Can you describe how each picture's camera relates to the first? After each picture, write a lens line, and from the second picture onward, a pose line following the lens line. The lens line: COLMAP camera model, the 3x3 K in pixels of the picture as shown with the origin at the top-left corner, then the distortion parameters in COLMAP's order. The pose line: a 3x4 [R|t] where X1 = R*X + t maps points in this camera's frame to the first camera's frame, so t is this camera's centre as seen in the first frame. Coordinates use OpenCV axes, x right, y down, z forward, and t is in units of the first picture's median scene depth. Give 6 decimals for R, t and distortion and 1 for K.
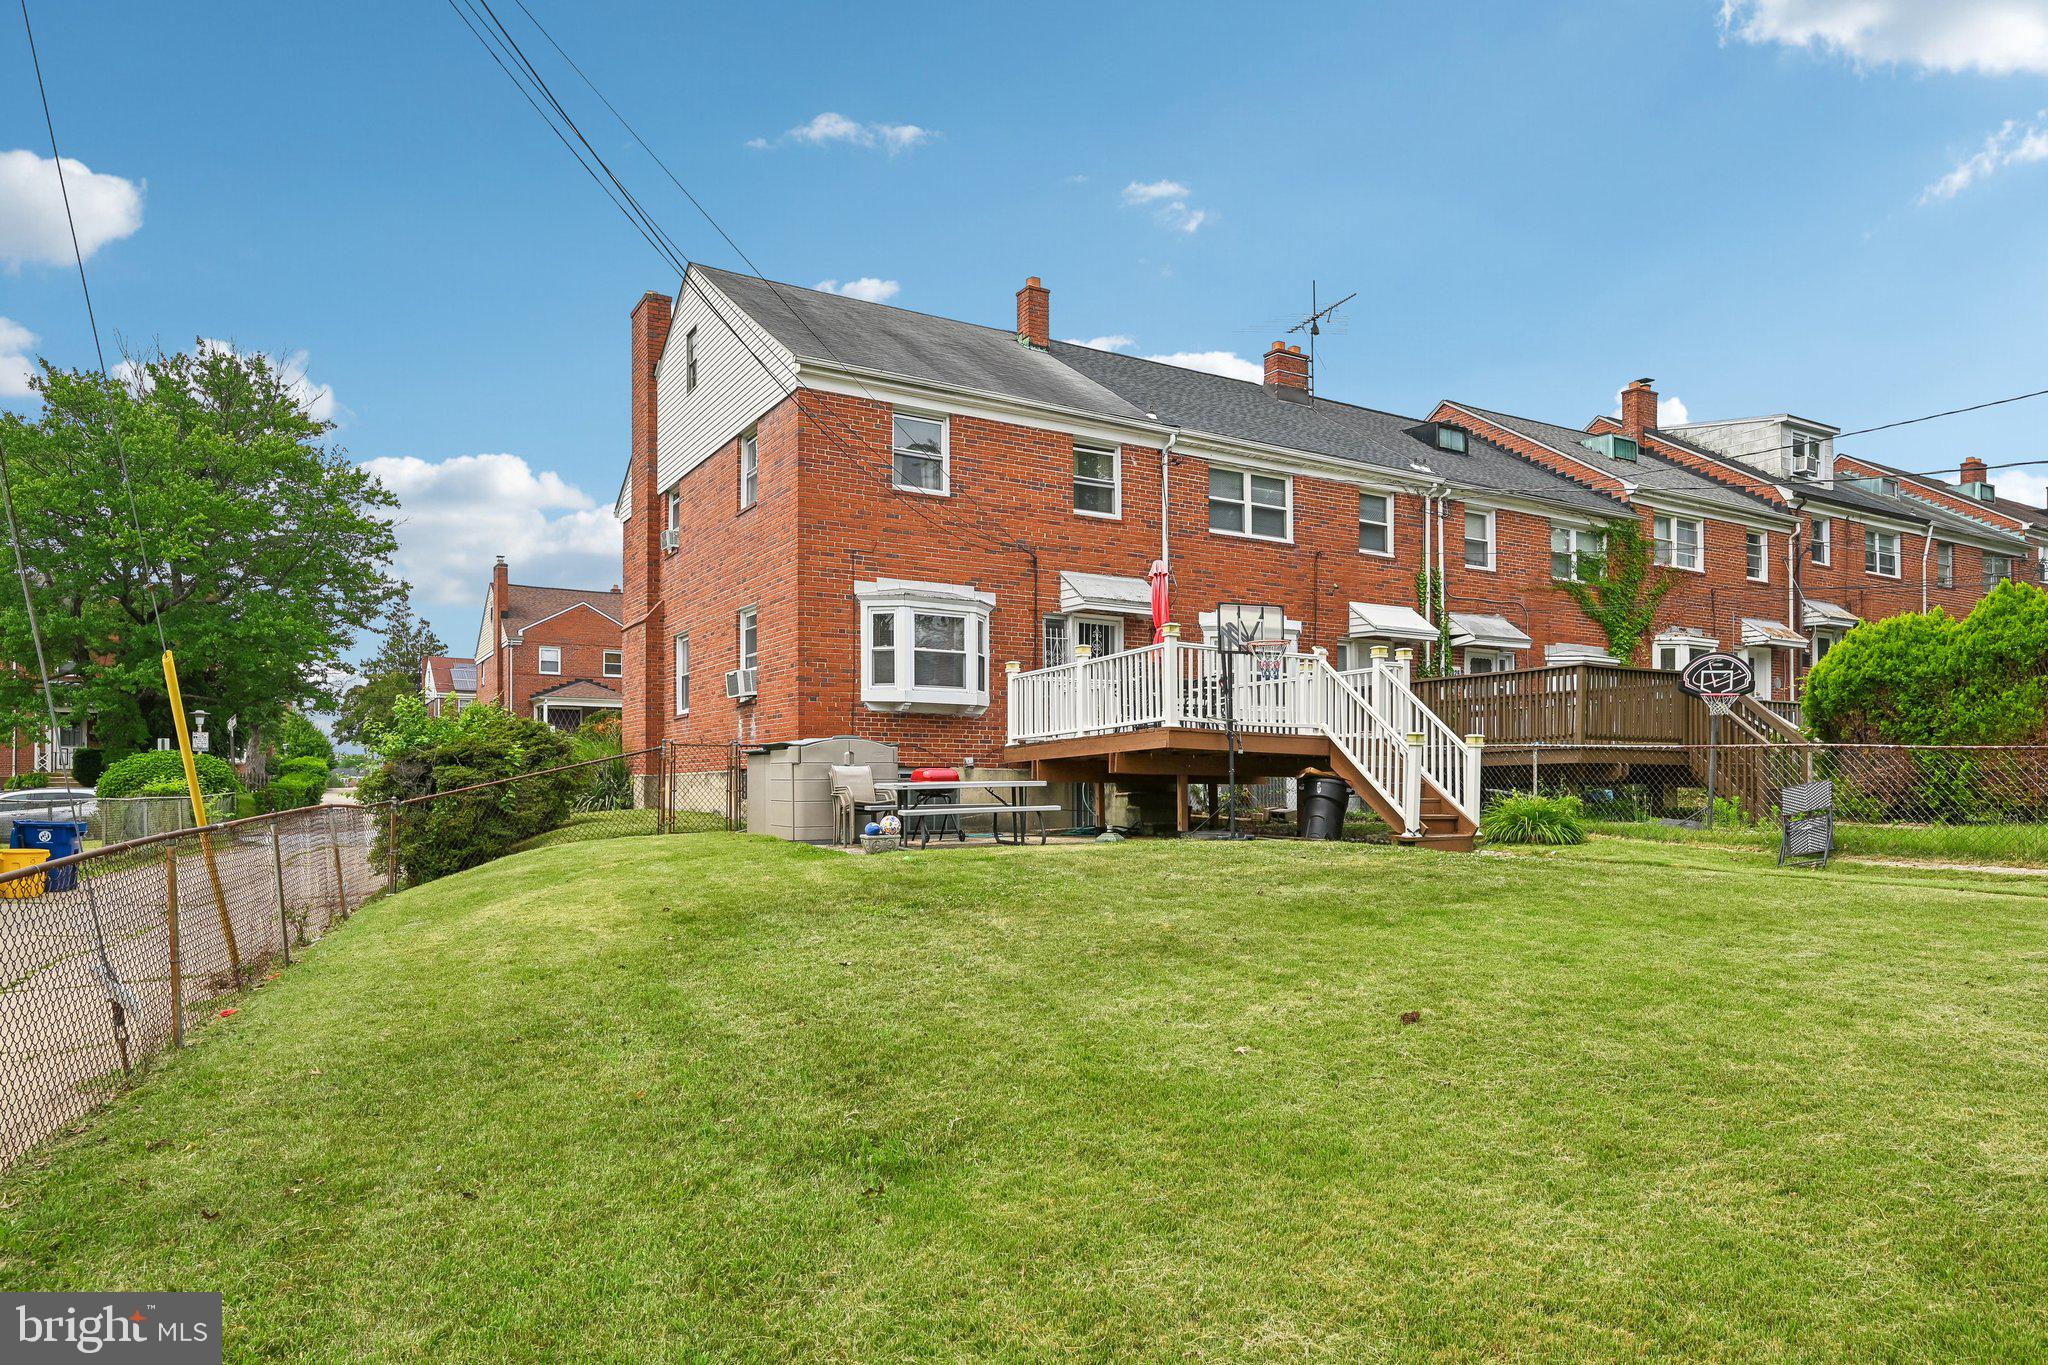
lens RADIAL K [[1287.7, 0, 1037.4], [0, 1287.7, 763.7], [0, 0, 1]] dist [-0.003649, 0.000245]
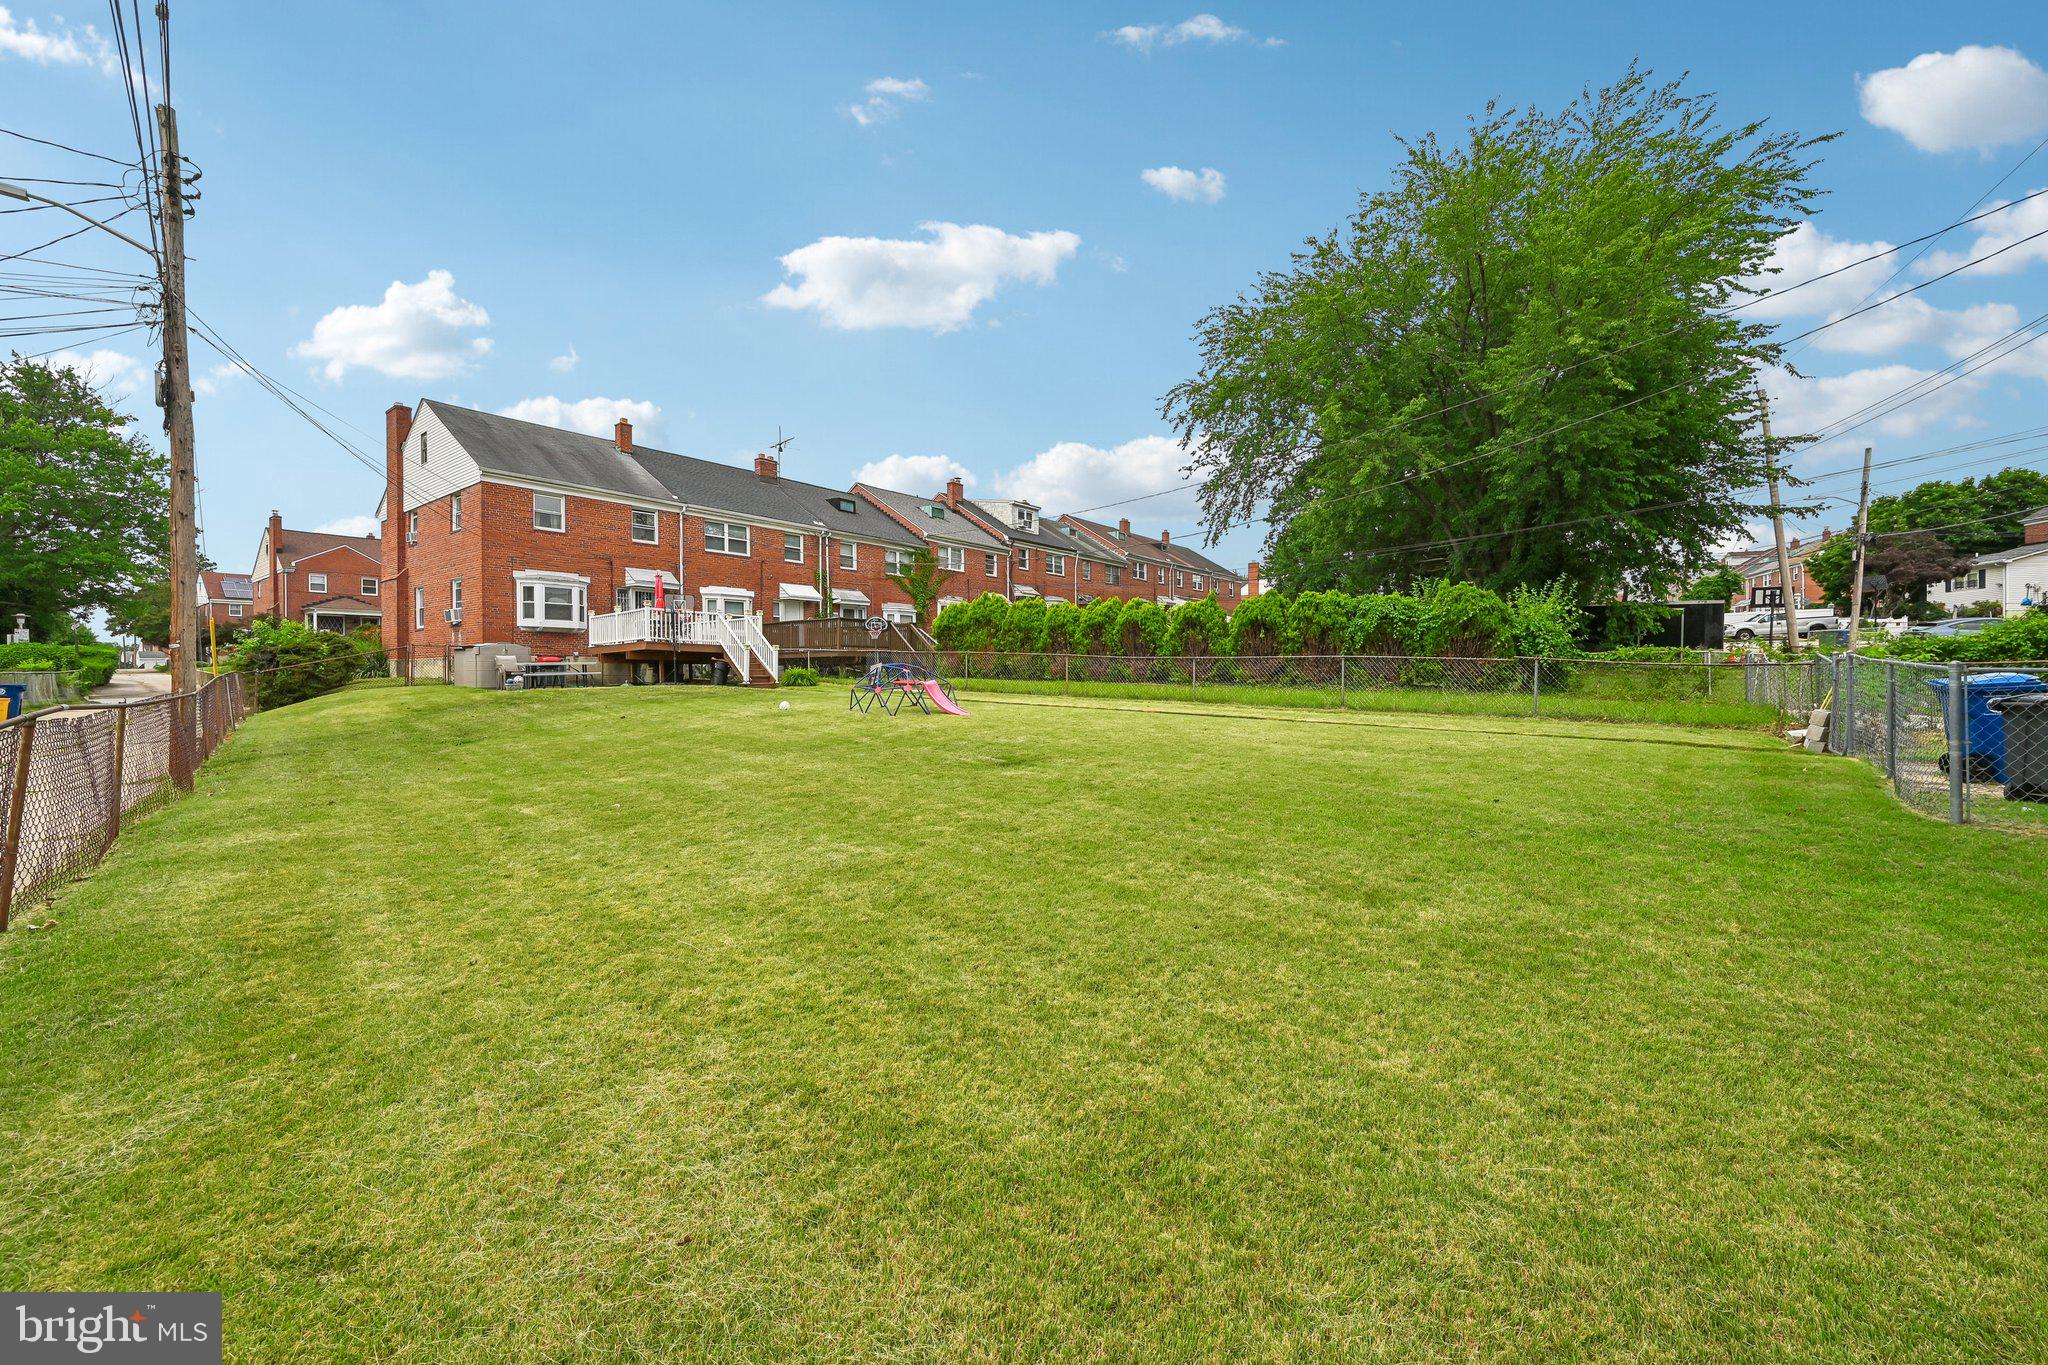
lens RADIAL K [[810.2, 0, 1029.8], [0, 810.2, 671.6], [0, 0, 1]] dist [-0.002484, -0.000125]
pose [[0.932071, -0.000779, 0.362275, 0.156214], [-0.006869, 0.999780, 0.019824, -0.003868], [-0.362211, -0.020966, 0.931860, -0.527855]]
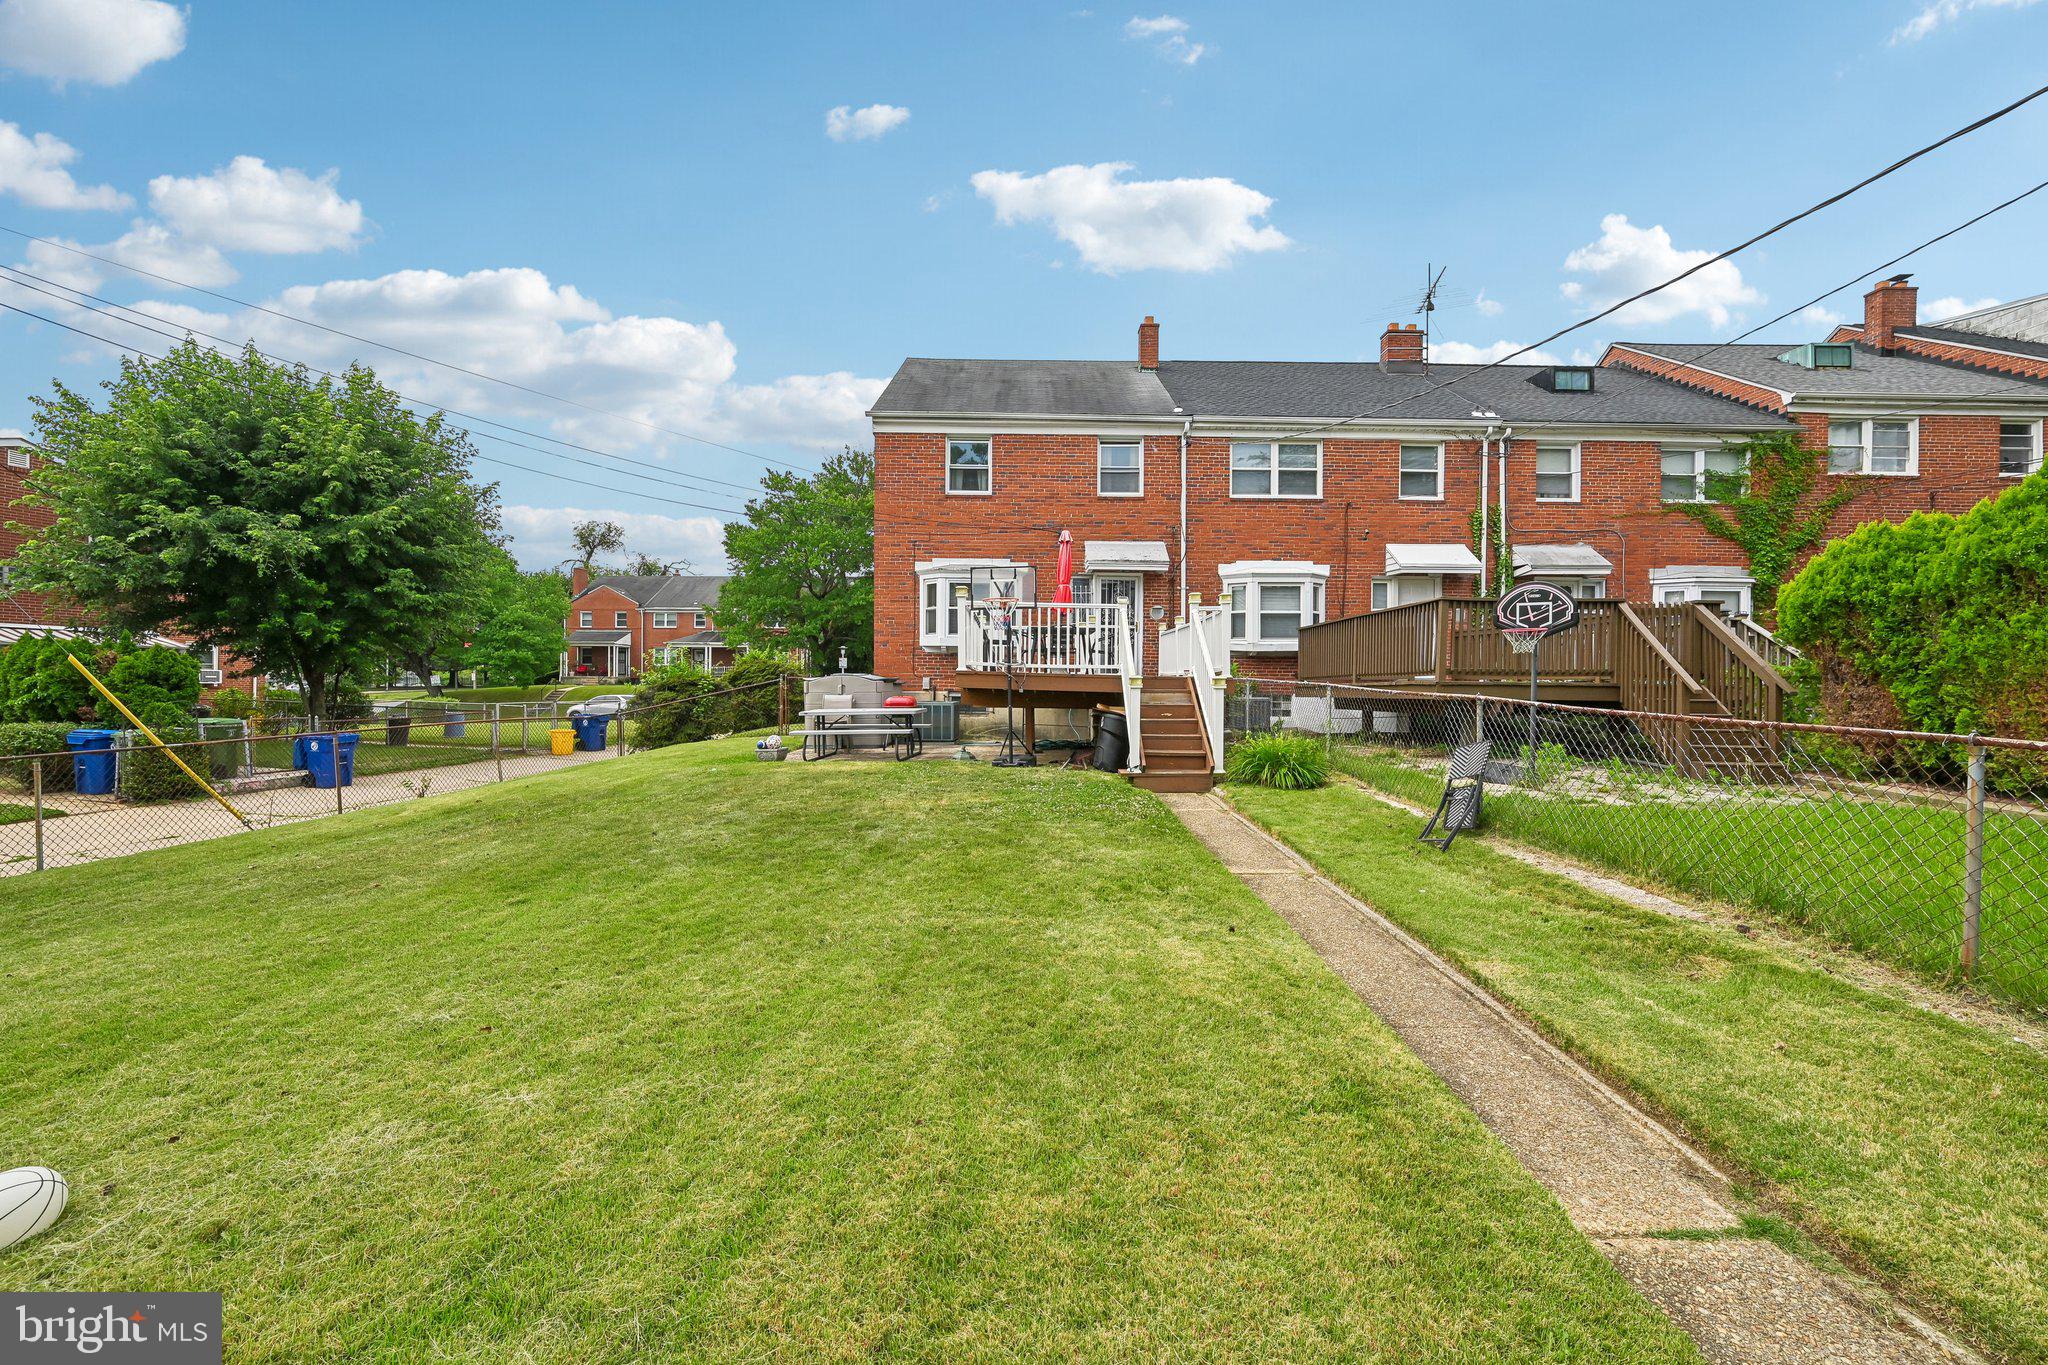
lens RADIAL K [[810.2, 0, 1036.5], [0, 810.2, 691.9], [0, 0, 1]] dist [-0.002484, -0.000125]
pose [[0.859910, 0.012492, -0.510293, 0.388067], [0.004599, 0.999470, 0.032217, -0.022531], [0.510426, -0.030050, 0.859397, 0.253260]]
